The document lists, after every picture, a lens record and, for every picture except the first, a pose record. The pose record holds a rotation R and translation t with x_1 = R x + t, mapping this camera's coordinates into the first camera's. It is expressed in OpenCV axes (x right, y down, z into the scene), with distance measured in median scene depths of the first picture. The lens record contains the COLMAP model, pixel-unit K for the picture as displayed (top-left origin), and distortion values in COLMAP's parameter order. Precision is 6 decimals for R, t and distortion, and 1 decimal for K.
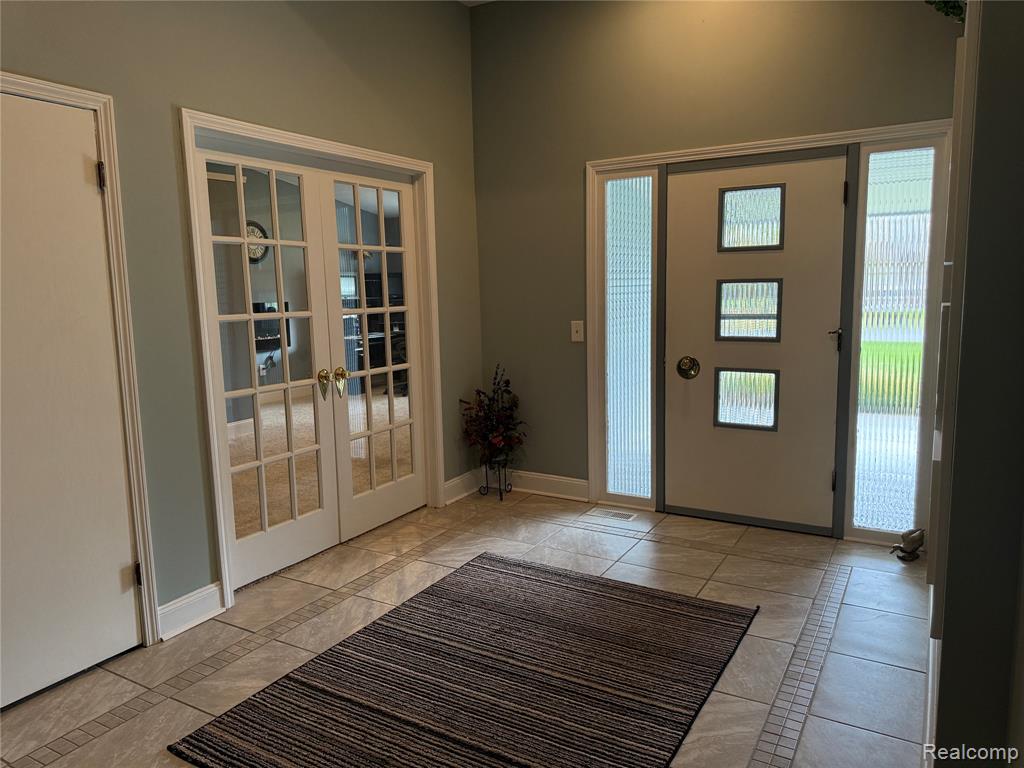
lens RADIAL K [[709.1, 0, 509.0], [0, 709.1, 379.2], [0, 0, 1]] dist [0.055793, -0.075006]
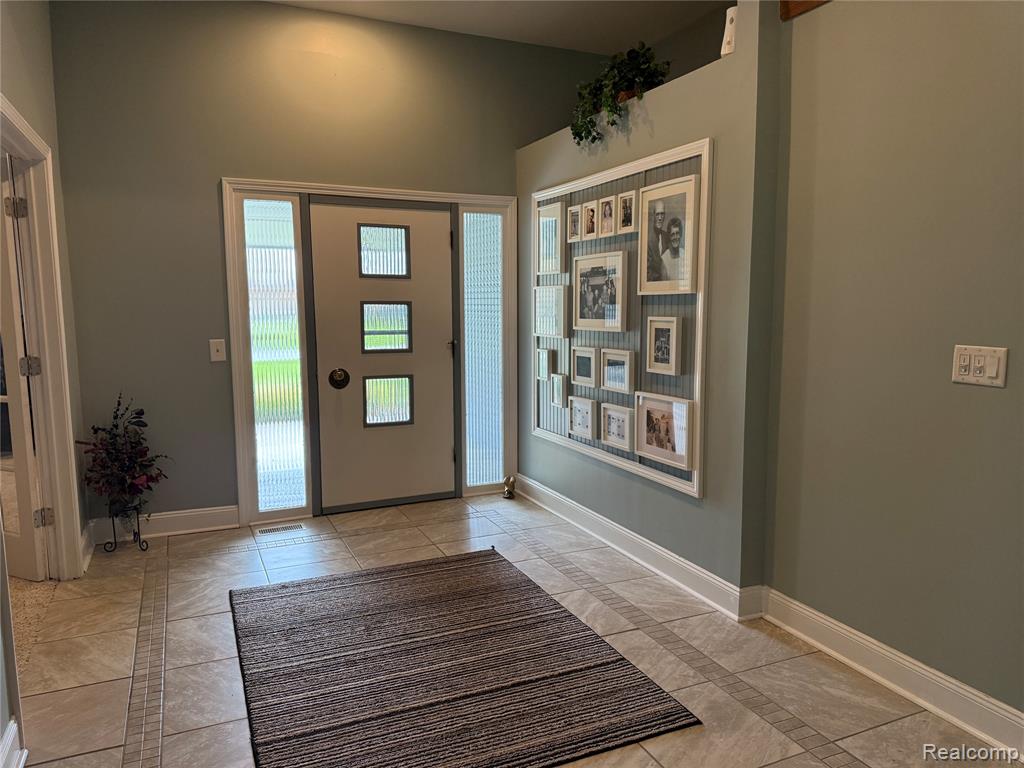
lens RADIAL K [[709.1, 0, 508.4], [0, 709.1, 386.0], [0, 0, 1]] dist [0.055793, -0.075006]
pose [[0.569916, -0.074809, 0.818290, -0.521810], [0.096977, 0.995011, 0.023423, -0.005777], [-0.815960, 0.066007, 0.574328, 0.146411]]
